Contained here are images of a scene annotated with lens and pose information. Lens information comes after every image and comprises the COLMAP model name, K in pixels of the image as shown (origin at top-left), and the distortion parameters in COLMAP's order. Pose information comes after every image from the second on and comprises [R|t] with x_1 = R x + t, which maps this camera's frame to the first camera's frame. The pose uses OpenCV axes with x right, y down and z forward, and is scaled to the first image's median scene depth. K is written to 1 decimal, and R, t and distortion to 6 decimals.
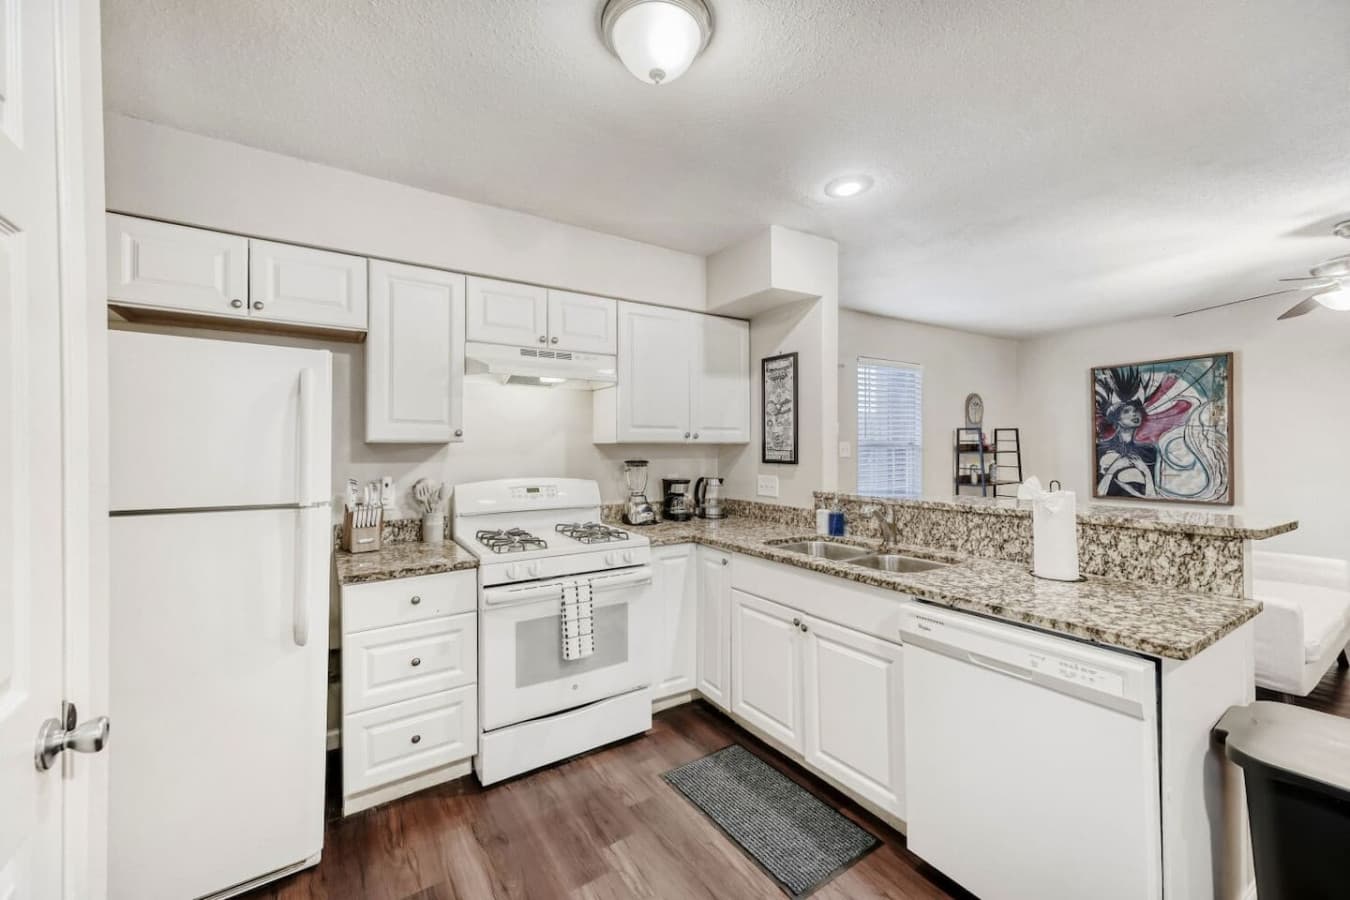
lens RADIAL K [[546.4, 0, 660.4], [0, 546.4, 444.6], [0, 0, 1]] dist [0.003492, -0.001109]
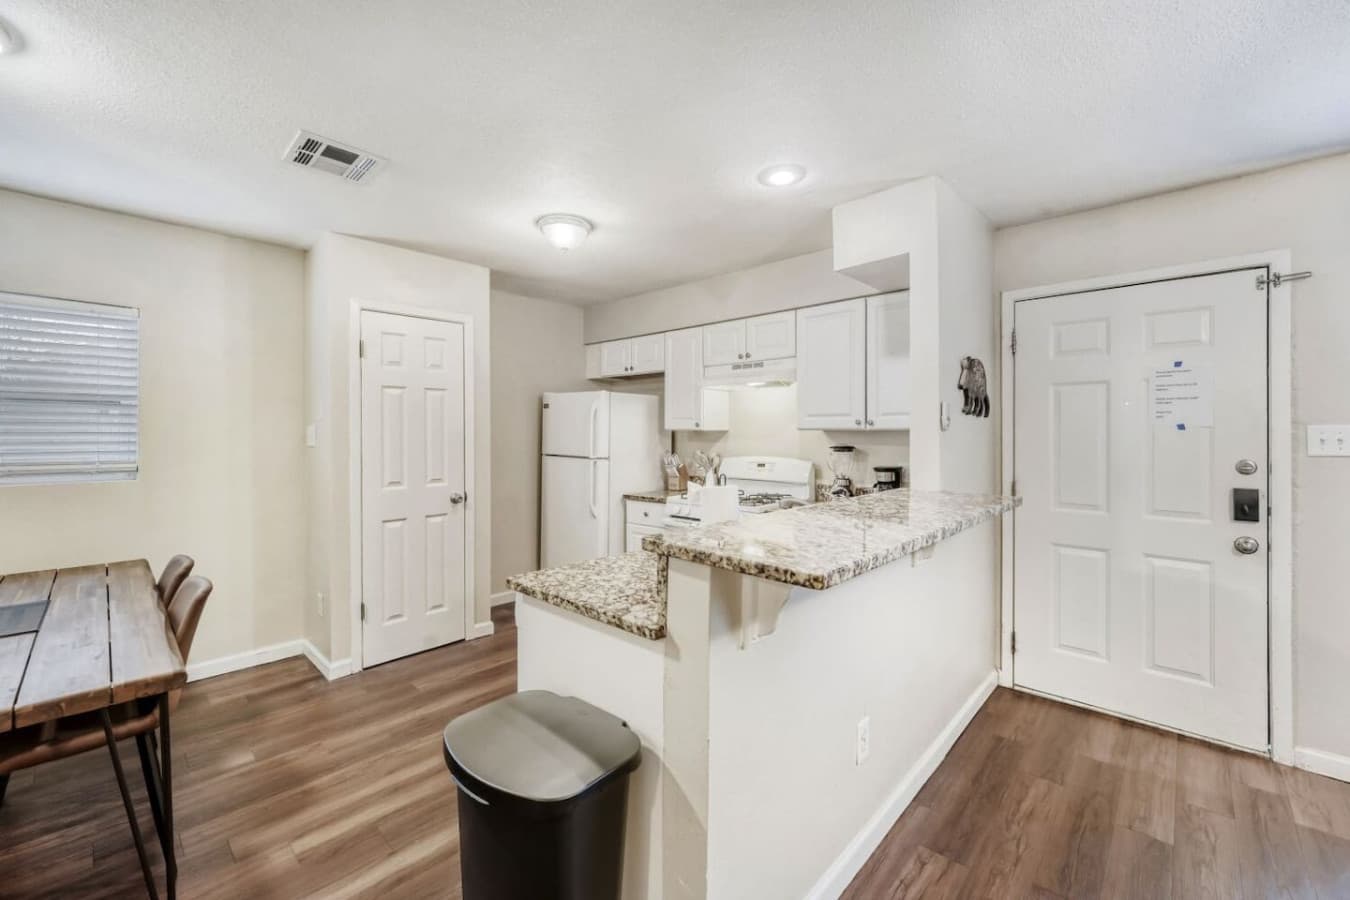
lens RADIAL K [[546.4, 0, 670.6], [0, 546.4, 428.7], [0, 0, 1]] dist [0.003492, -0.001109]
pose [[0.240175, -0.003986, -0.970721, 0.655317], [0.005485, 0.999981, -0.002749, -0.003049], [0.970714, -0.004664, 0.240192, 0.287857]]
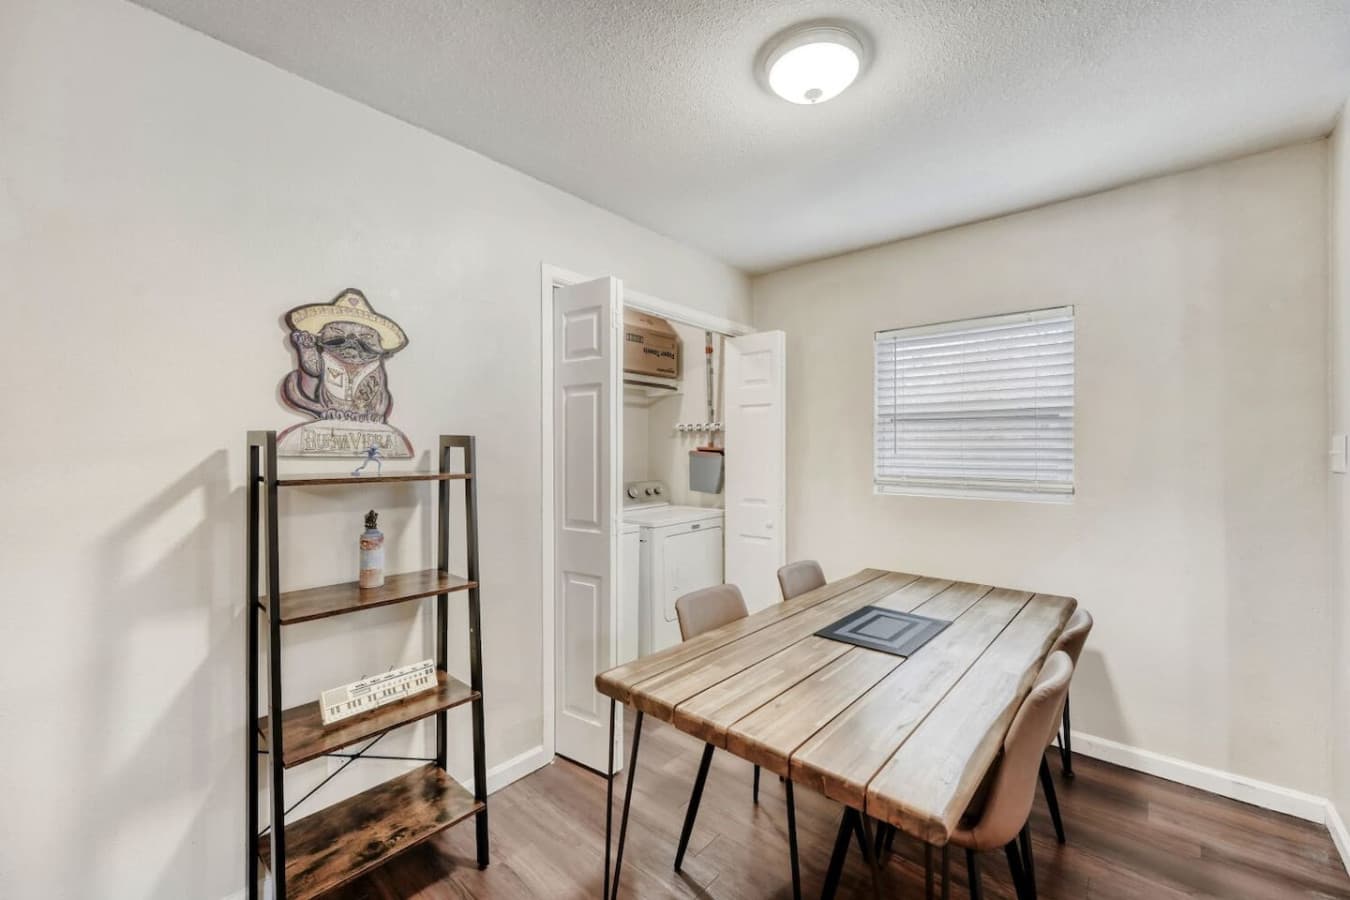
lens RADIAL K [[546.4, 0, 673.4], [0, 546.4, 454.9], [0, 0, 1]] dist [0.003492, -0.001109]
pose [[-0.960387, 0.007859, -0.278560, 0.428281], [0.007930, 0.999968, 0.000871, -0.001038], [0.278558, -0.001372, -0.960418, 0.254834]]
